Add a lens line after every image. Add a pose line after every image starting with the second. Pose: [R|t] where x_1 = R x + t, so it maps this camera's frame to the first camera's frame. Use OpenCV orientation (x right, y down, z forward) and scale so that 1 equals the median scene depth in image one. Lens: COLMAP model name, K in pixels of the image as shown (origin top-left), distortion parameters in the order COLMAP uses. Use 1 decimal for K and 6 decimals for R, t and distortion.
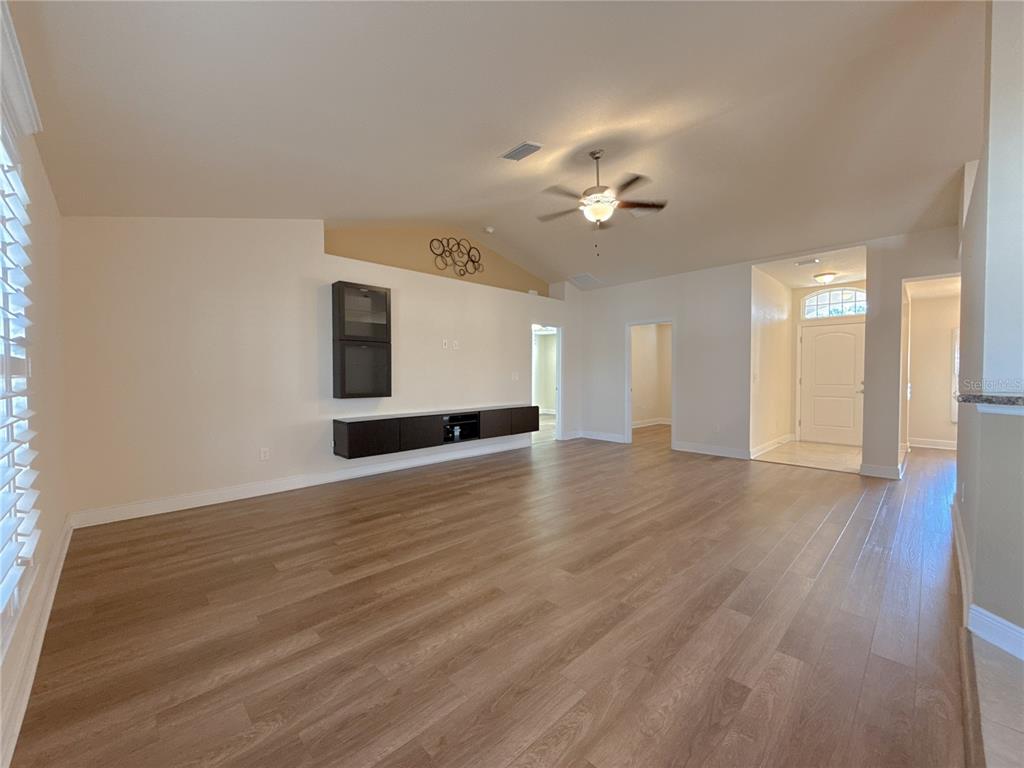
lens RADIAL K [[410.7, 0, 514.8], [0, 410.7, 381.0], [0, 0, 1]] dist [0.000906, -0.000396]
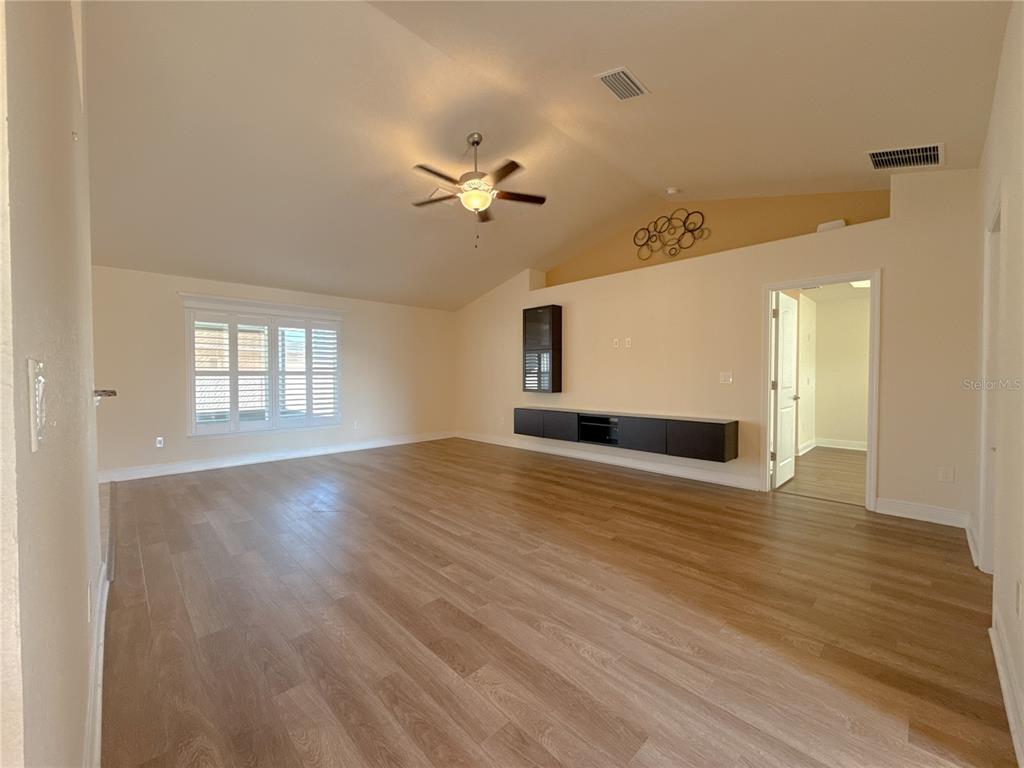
lens RADIAL K [[410.7, 0, 511.3], [0, 410.7, 382.7], [0, 0, 1]] dist [0.000906, -0.000396]
pose [[-0.007771, 0.019748, -0.999775, 0.742417], [-0.014428, 0.999699, 0.019859, -0.011867], [0.999866, 0.014579, -0.007483, 0.713279]]
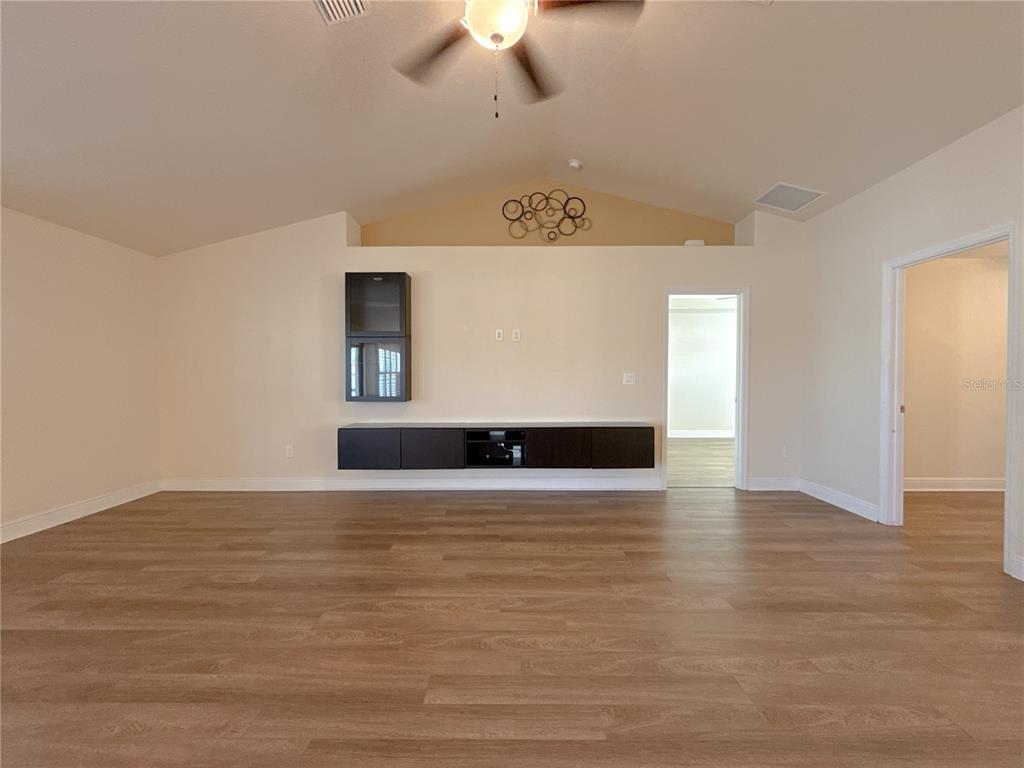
lens RADIAL K [[410.7, 0, 511.0], [0, 410.7, 381.0], [0, 0, 1]] dist [0.000906, -0.000396]
pose [[0.710129, 0.008361, -0.704022, 0.353021], [-0.010789, 0.999941, 0.000993, -0.005490], [0.703988, 0.006891, 0.710178, 0.448408]]
